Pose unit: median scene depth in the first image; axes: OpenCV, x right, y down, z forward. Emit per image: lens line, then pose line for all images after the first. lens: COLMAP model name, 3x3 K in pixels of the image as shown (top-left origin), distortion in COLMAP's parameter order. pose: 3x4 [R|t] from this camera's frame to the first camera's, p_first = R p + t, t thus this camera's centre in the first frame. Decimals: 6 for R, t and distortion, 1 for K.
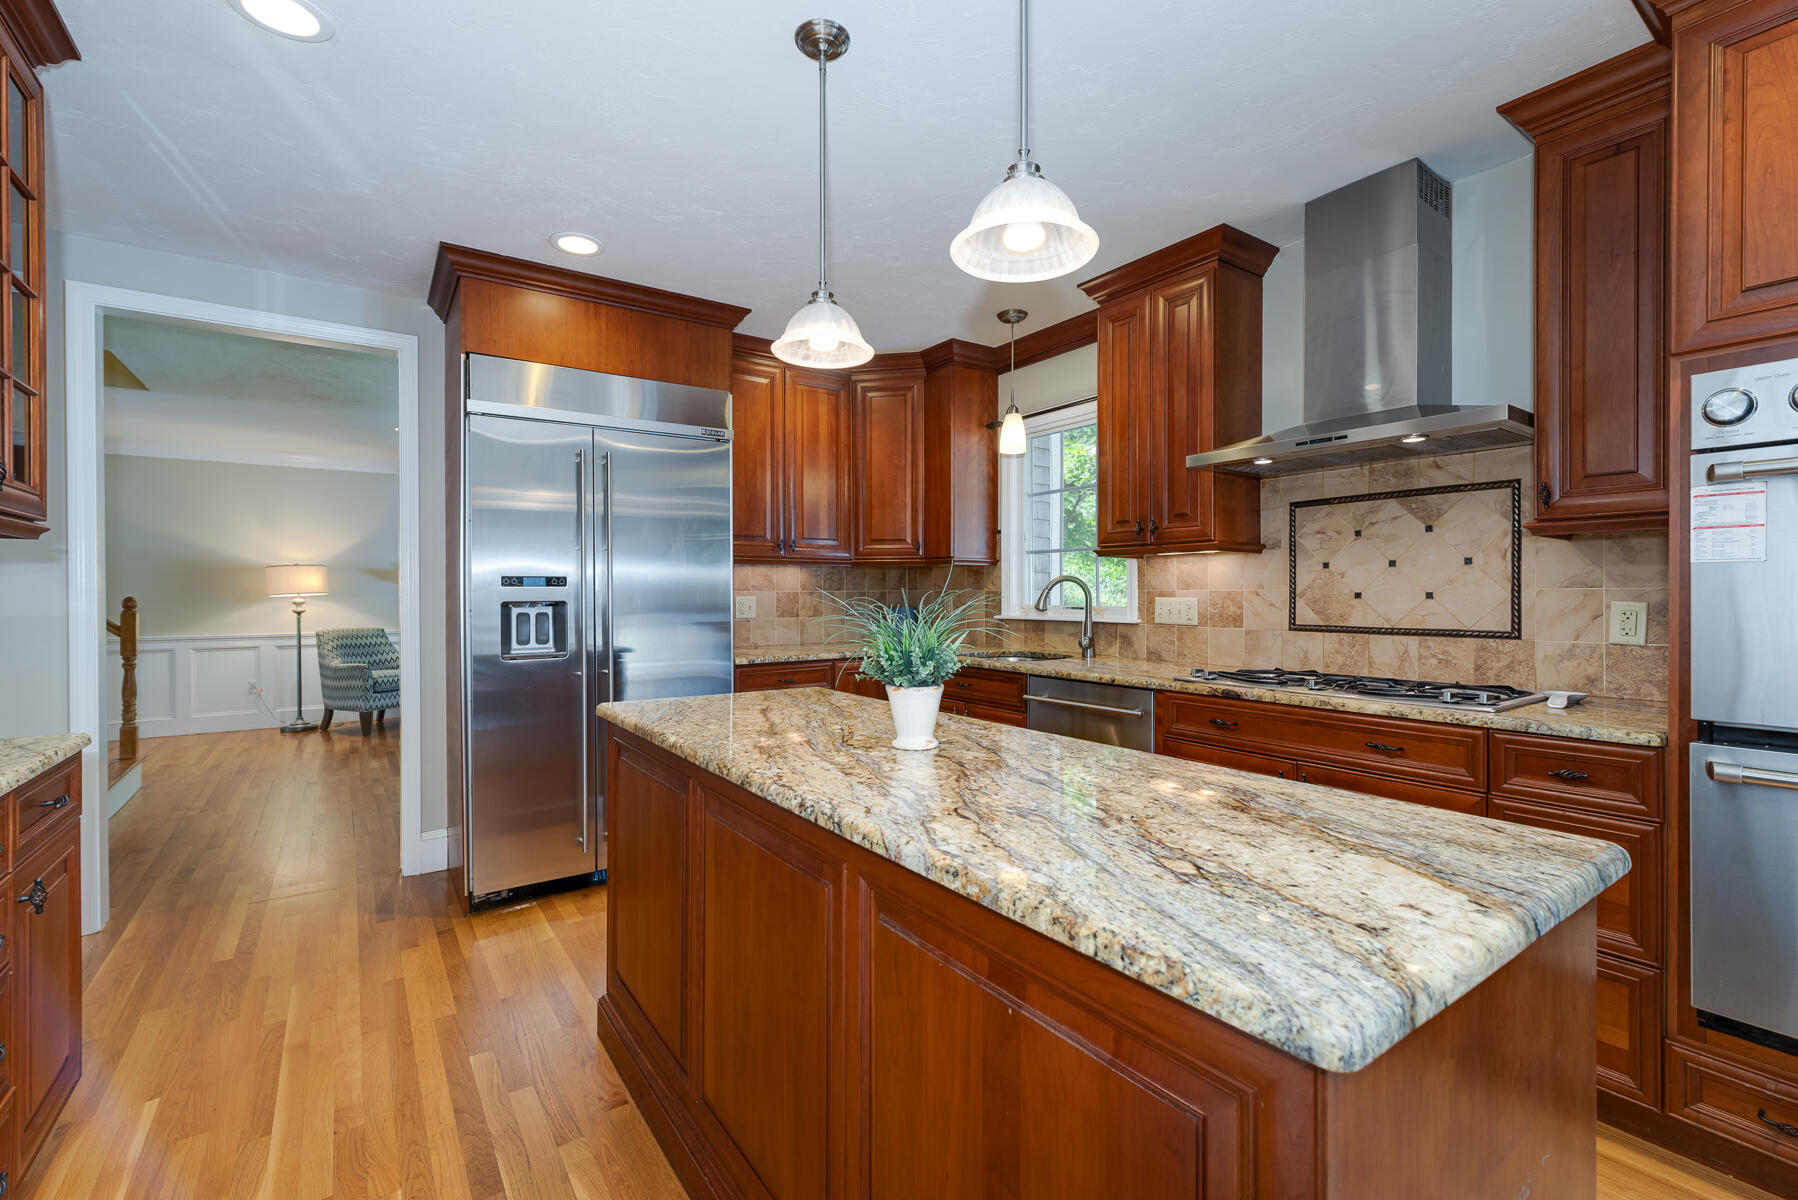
lens RADIAL K [[773.4, 0, 899.0], [0, 773.4, 600.0], [0, 0, 1]] dist [0.001620, 0.000108]
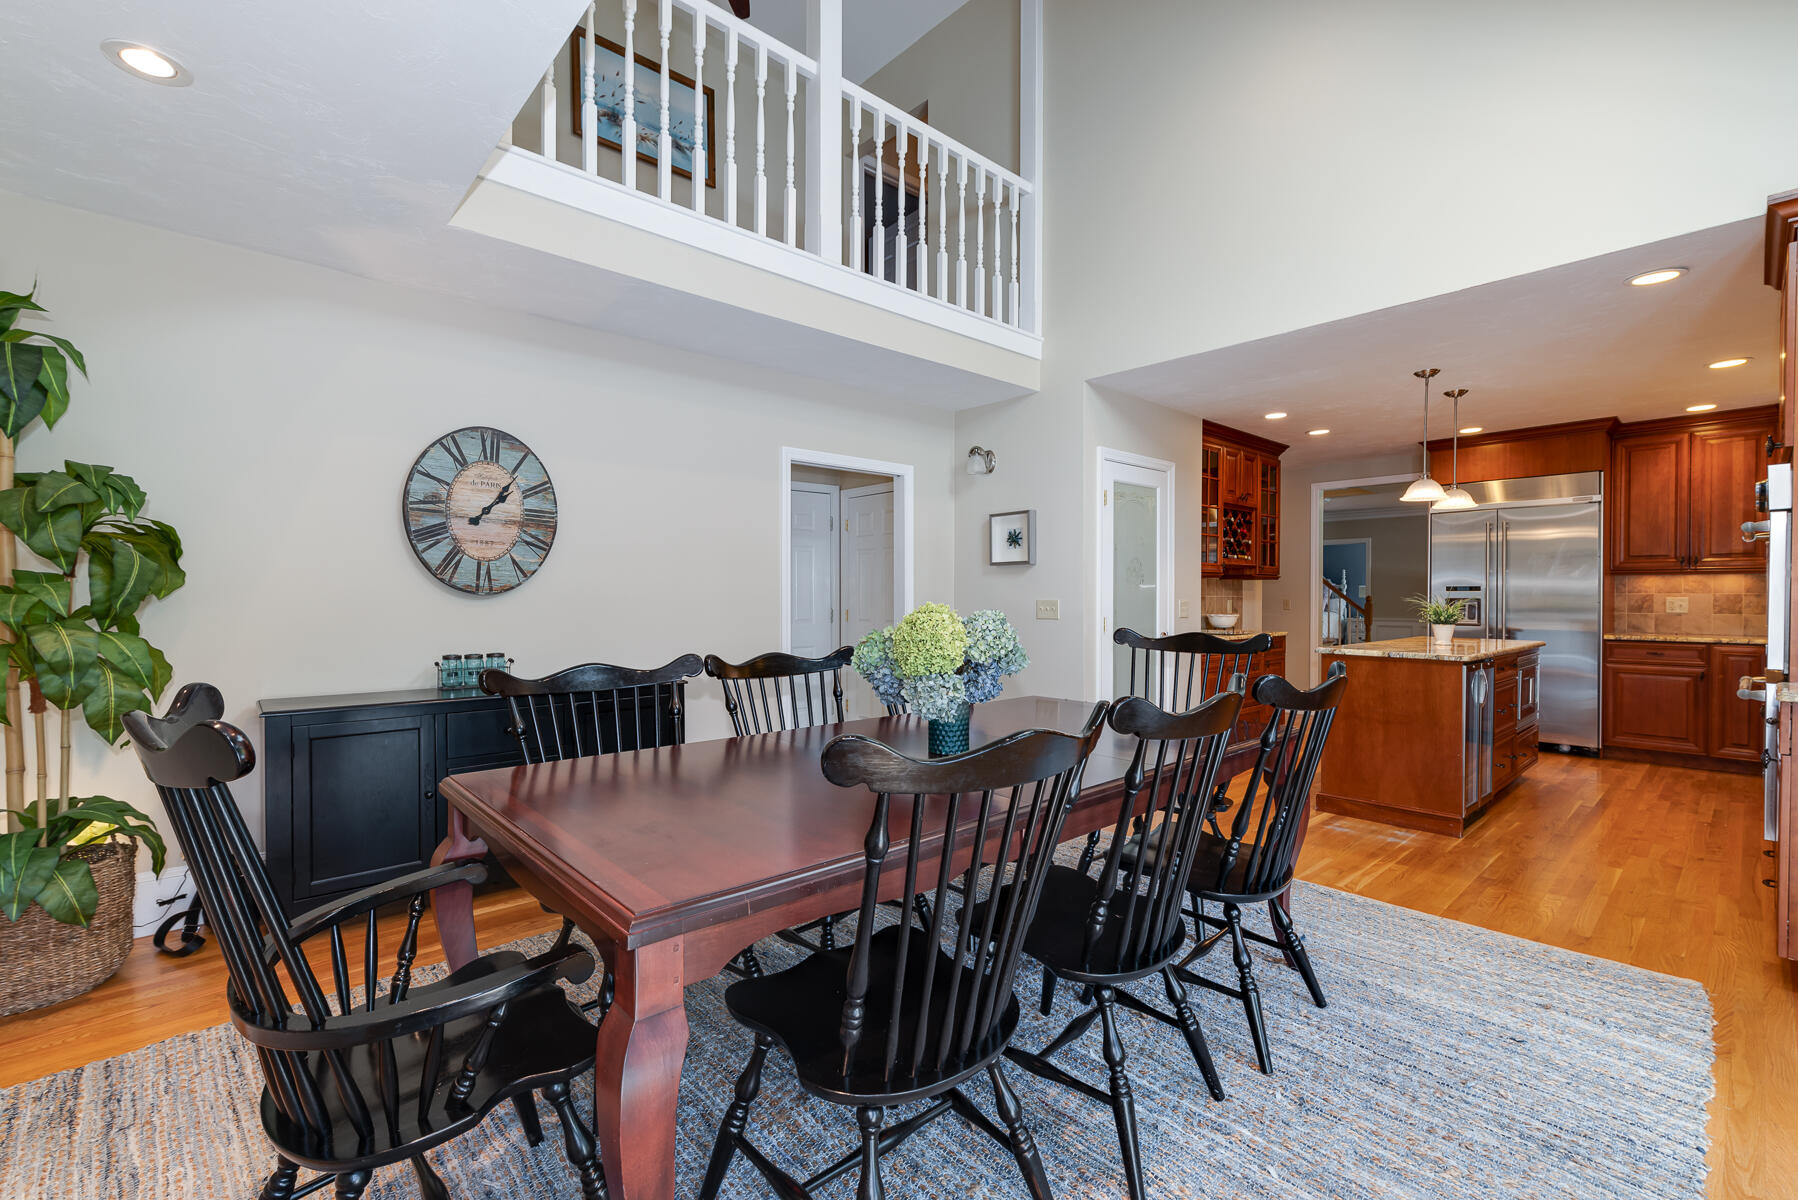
lens RADIAL K [[773.4, 0, 899.0], [0, 773.4, 600.0], [0, 0, 1]] dist [0.001620, 0.000108]
pose [[0.118022, 0.009705, -0.992964, 1.539750], [-0.010993, 0.999904, 0.008467, 0.005998], [0.992950, 0.009916, 0.118117, -0.823472]]
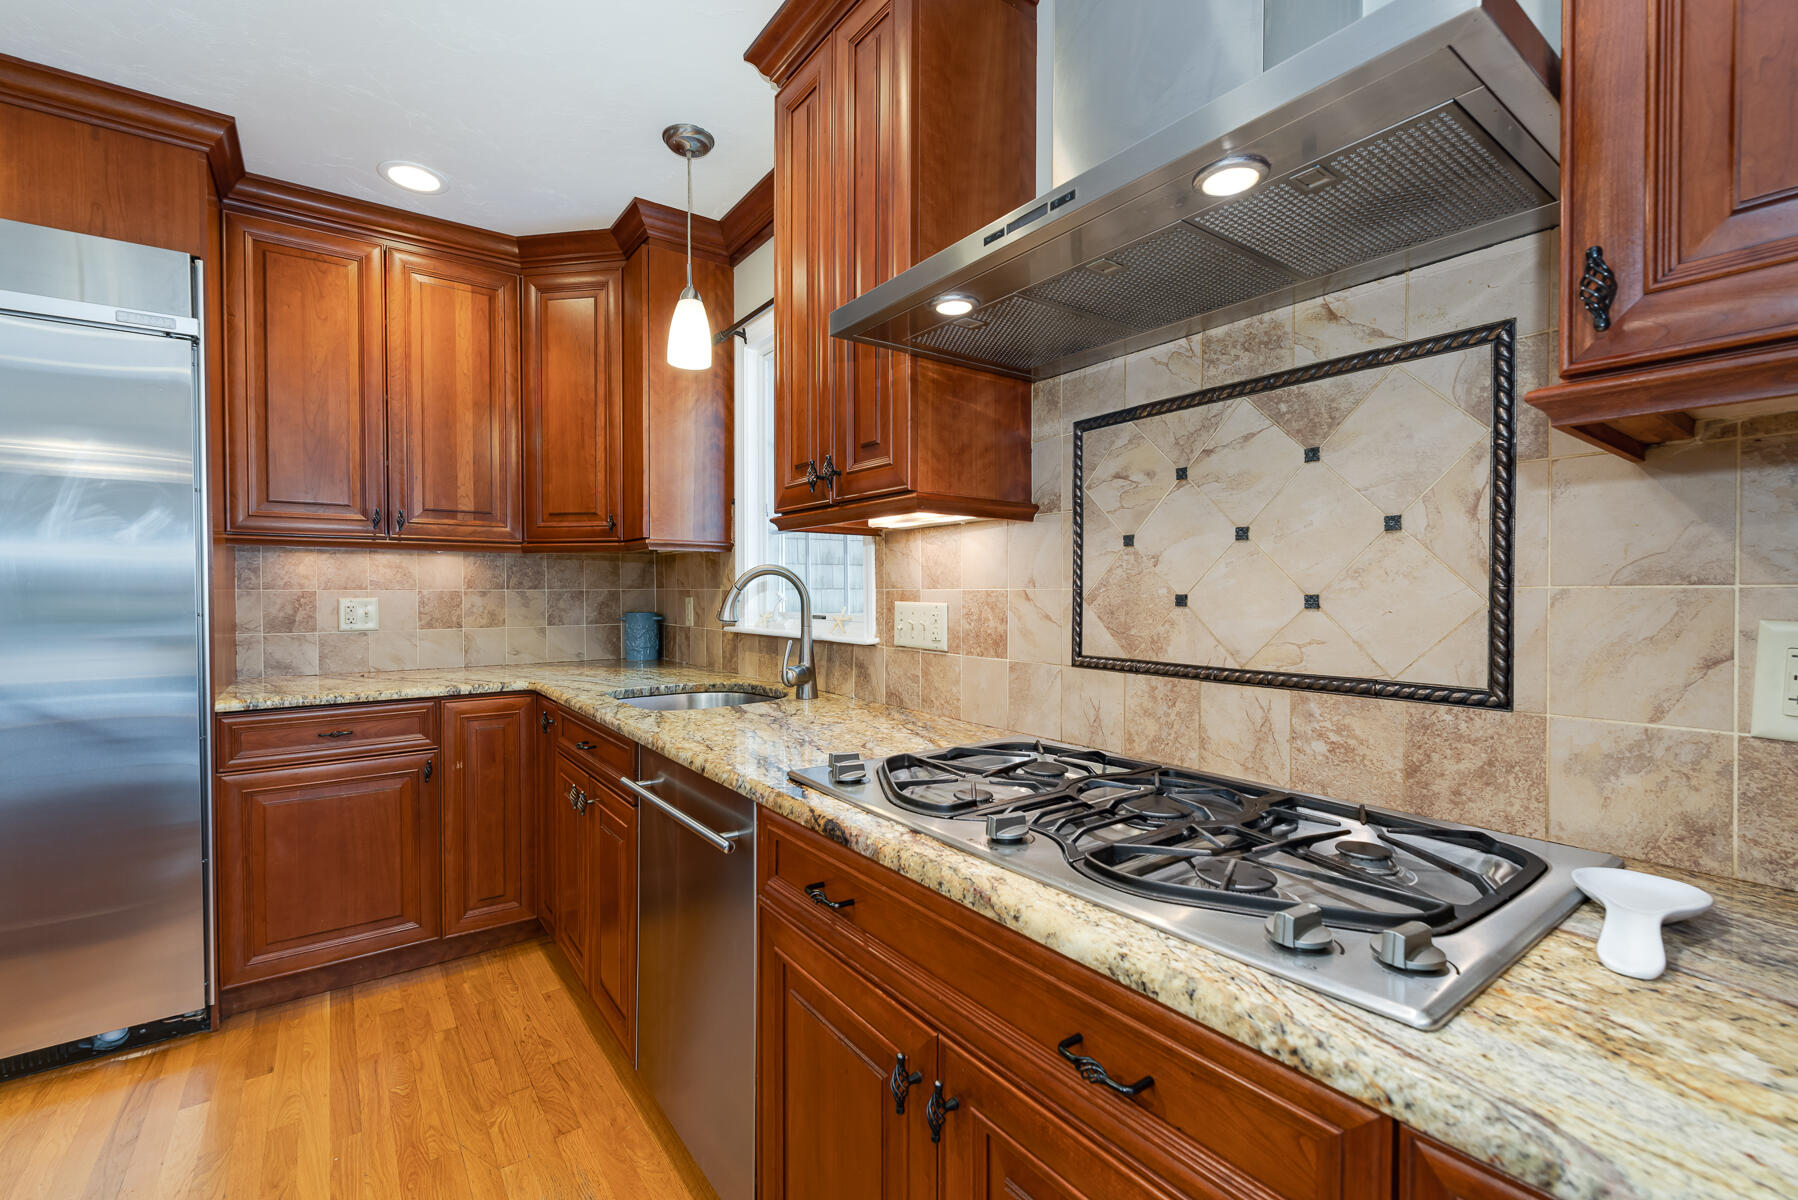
lens RADIAL K [[774.2, 0, 895.1], [0, 774.2, 605.3], [0, 0, 1]] dist [-0.000845, -0.000114]
pose [[0.999914, 0.001209, 0.013048, 0.392132], [-0.001319, 0.999964, 0.008425, -0.006564], [-0.013037, -0.008441, 0.999879, 0.495146]]
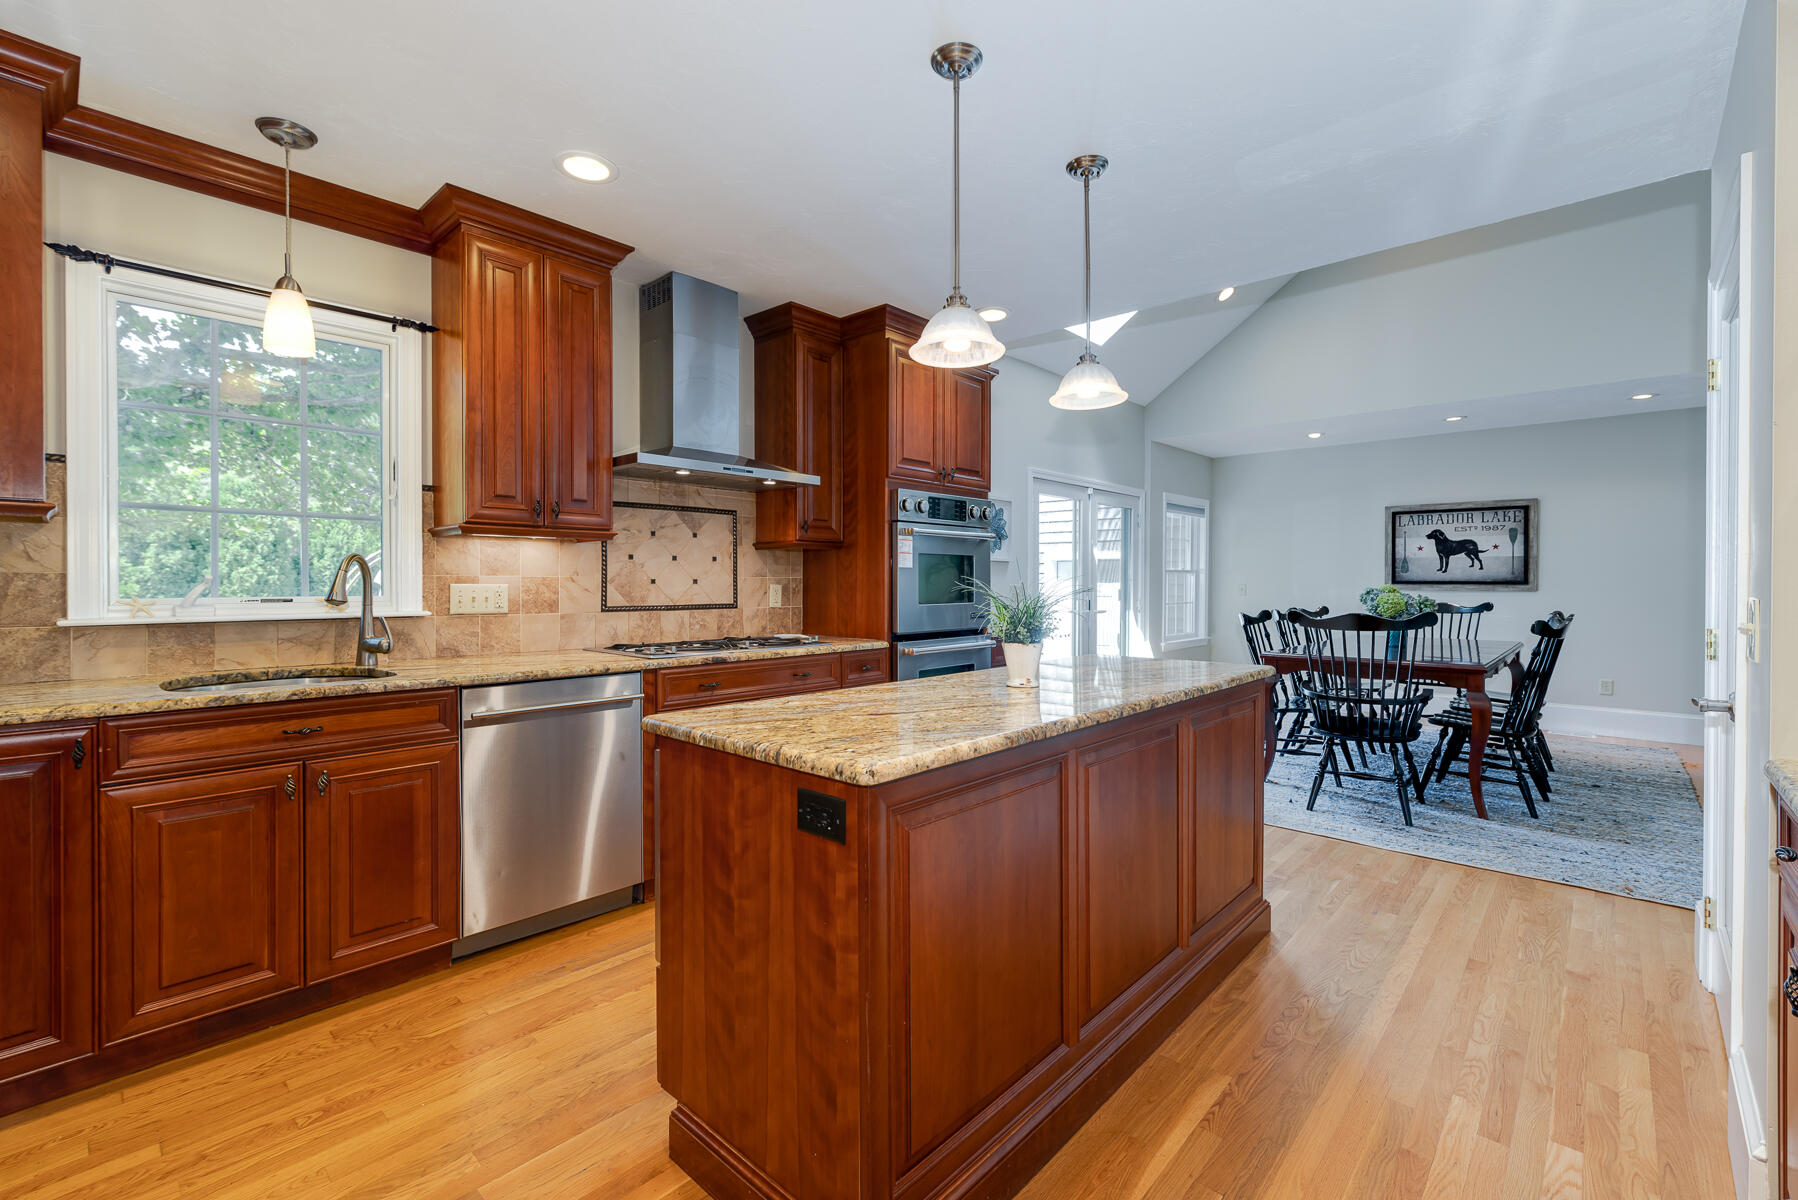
lens RADIAL K [[785.9, 0, 893.5], [0, 785.9, 579.1], [0, 0, 1]] dist [0.000396, -0.000124]
pose [[-0.207506, 0.003808, 0.978226, -0.753344], [0.006591, 0.999975, -0.002494, -0.003713], [-0.978211, 0.005930, -0.207526, 0.850925]]
